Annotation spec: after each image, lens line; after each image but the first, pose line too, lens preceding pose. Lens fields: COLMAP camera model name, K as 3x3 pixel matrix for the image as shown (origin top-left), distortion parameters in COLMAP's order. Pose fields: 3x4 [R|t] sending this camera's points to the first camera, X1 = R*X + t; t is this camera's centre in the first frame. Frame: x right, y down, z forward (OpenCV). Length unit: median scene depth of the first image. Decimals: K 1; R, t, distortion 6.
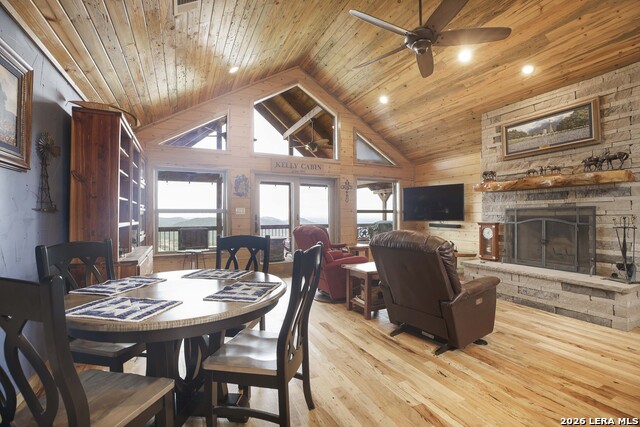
lens RADIAL K [[293.7, 0, 320.7], [0, 293.7, 212.9], [0, 0, 1]] dist [-0.042880, 0.012323]
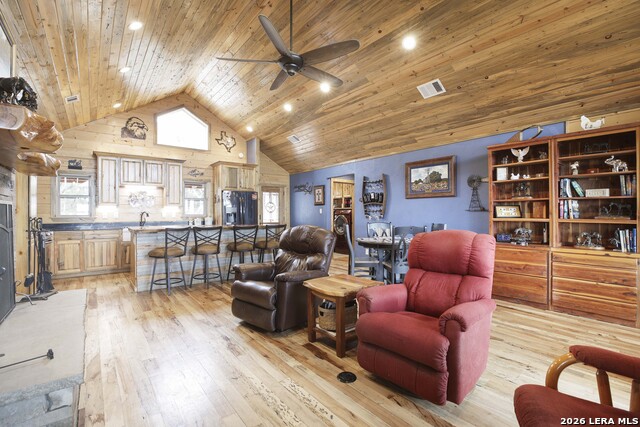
lens RADIAL K [[293.7, 0, 320.7], [0, 293.7, 212.9], [0, 0, 1]] dist [-0.042880, 0.012323]
pose [[-0.975034, 0.007118, -0.221943, 0.323064], [0.009025, 0.999931, -0.007579, 0.008405], [0.221874, -0.009393, -0.975030, 1.410516]]
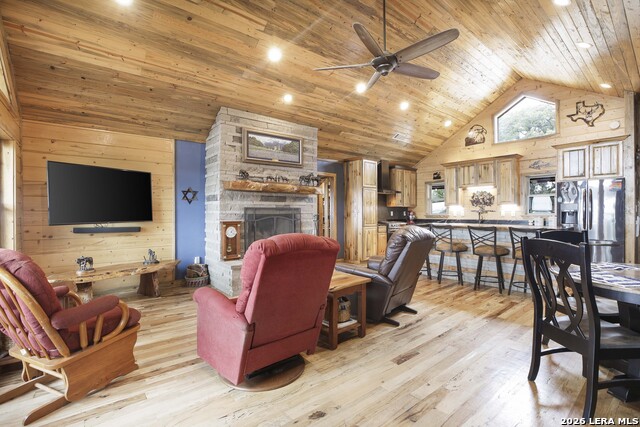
lens RADIAL K [[293.7, 0, 320.7], [0, 293.7, 212.9], [0, 0, 1]] dist [-0.042880, 0.012323]
pose [[-0.234949, 0.005364, 0.971993, -0.477128], [-0.004005, 0.999971, -0.006486, 0.010691], [-0.971999, -0.005417, -0.234921, 0.994607]]
